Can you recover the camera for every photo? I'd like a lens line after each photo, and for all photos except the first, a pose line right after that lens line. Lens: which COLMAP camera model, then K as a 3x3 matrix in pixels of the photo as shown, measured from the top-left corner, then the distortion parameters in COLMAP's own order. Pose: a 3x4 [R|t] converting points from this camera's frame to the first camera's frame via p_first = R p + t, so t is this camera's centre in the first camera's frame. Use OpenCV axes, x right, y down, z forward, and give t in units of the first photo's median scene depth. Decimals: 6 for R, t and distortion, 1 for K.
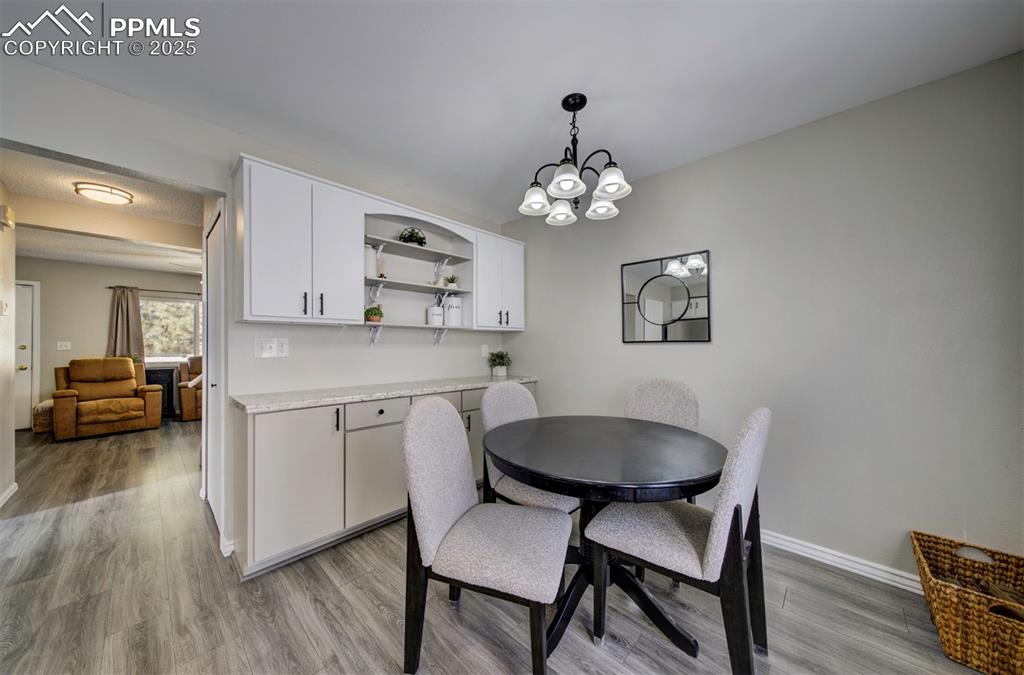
lens RADIAL K [[341.8, 0, 490.5], [0, 341.8, 339.1], [0, 0, 1]] dist [-0.021635, 0.006526]
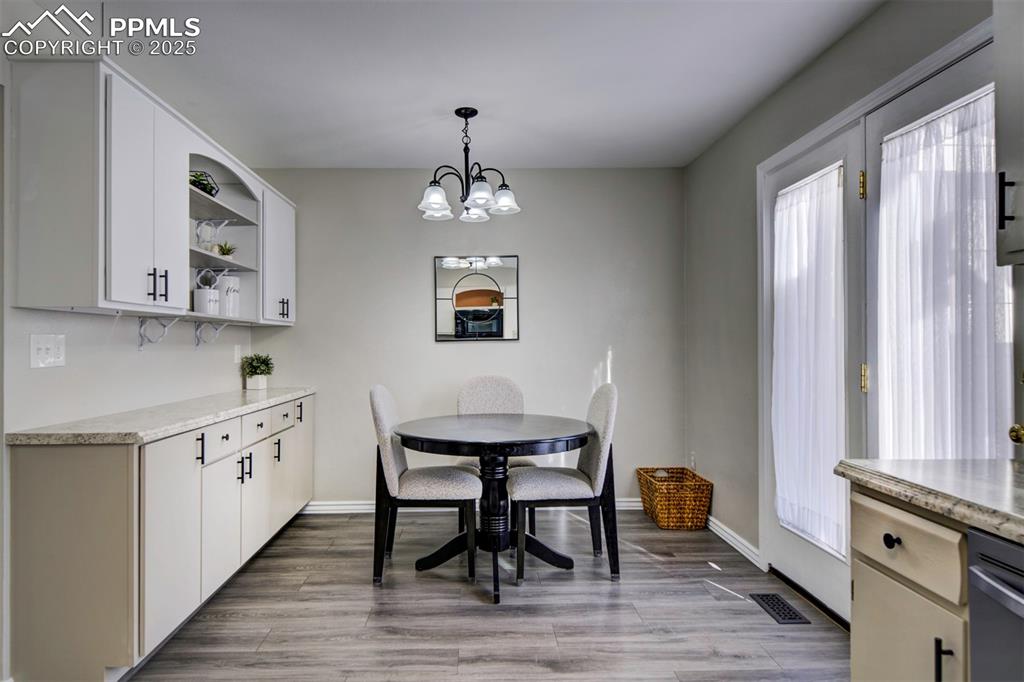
lens RADIAL K [[601.2, 0, 470.2], [0, 601.2, 338.2], [0, 0, 1]] dist [0.000588, -0.001036]
pose [[0.713508, 0.000503, 0.700647, -0.869372], [-0.002947, 0.999993, 0.002284, -0.001882], [-0.700641, -0.003694, 0.713505, -0.281521]]
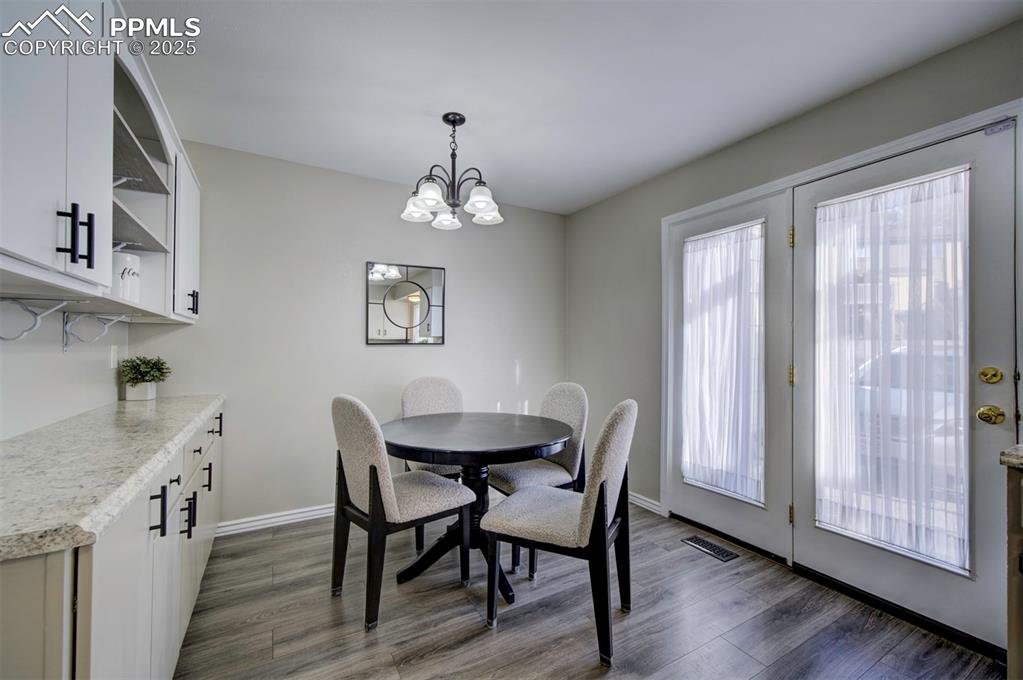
lens RADIAL K [[417.5, 0, 513.0], [0, 417.5, 344.3], [0, 0, 1]] dist [-0.010943, 0.009119]
pose [[0.263364, 0.007247, 0.964669, -0.797925], [-0.018261, 0.999830, -0.002526, 0.008430], [-0.964524, -0.016951, 0.263451, 0.384406]]
